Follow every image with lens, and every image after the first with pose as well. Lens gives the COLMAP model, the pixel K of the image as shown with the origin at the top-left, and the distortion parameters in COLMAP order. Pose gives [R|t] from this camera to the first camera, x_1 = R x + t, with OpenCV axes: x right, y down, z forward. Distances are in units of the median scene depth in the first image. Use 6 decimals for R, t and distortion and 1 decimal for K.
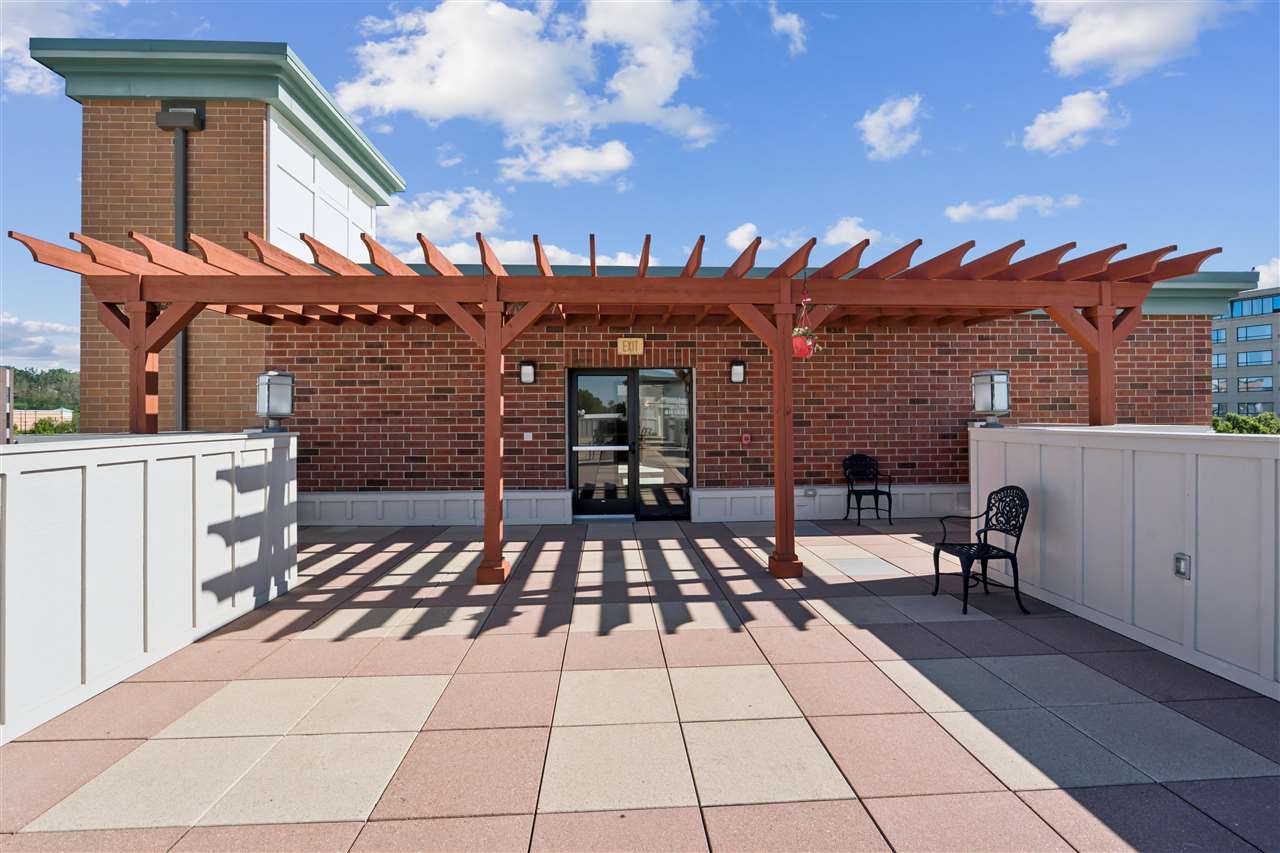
lens RADIAL K [[582.5, 0, 640.0], [0, 582.5, 426.5], [0, 0, 1]] dist [-0.009135, -0.000005]
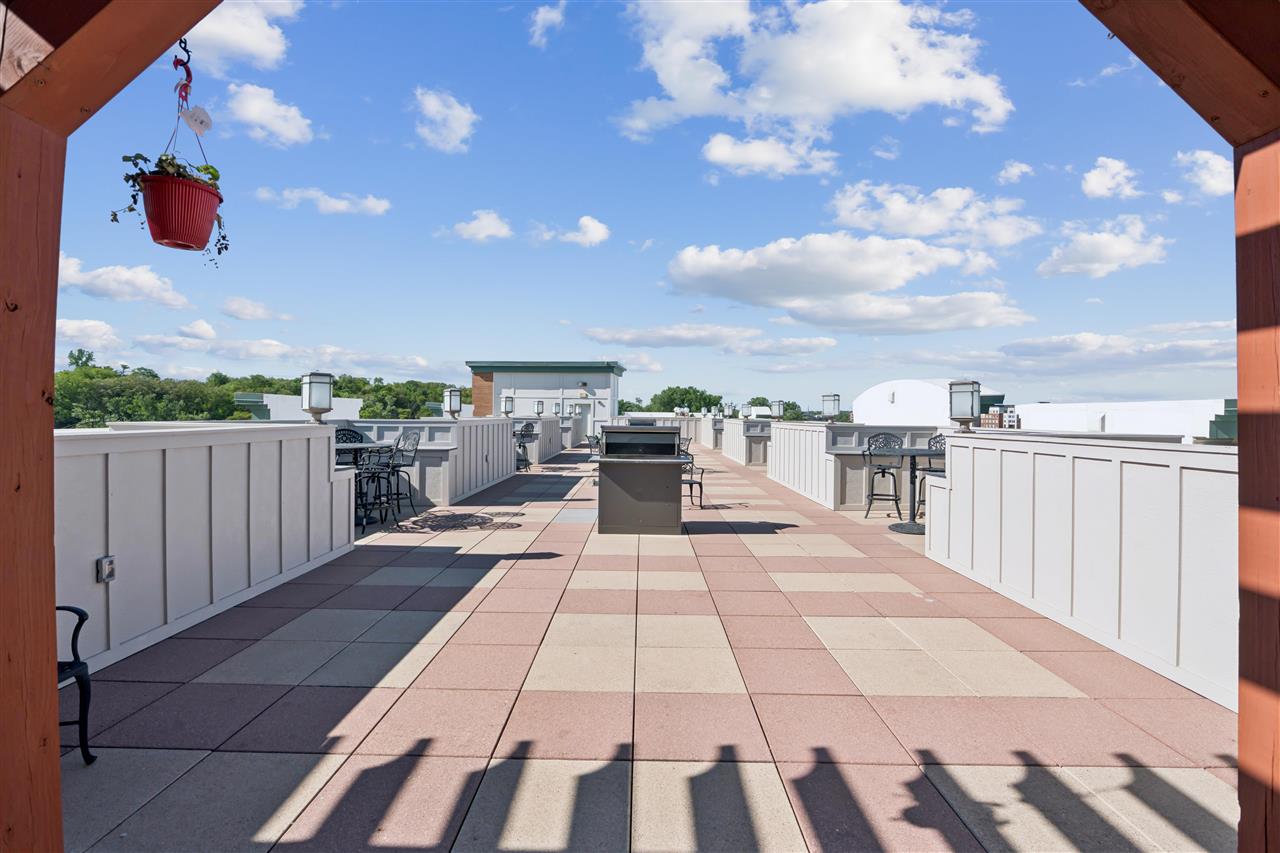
lens RADIAL K [[582.5, 0, 640.0], [0, 582.5, 426.5], [0, 0, 1]] dist [-0.009135, -0.000005]
pose [[-0.999333, -0.011499, 0.034668, 0.018769], [-0.010712, 0.999683, 0.022786, -0.027315], [-0.034919, 0.022400, -0.999139, 1.905866]]
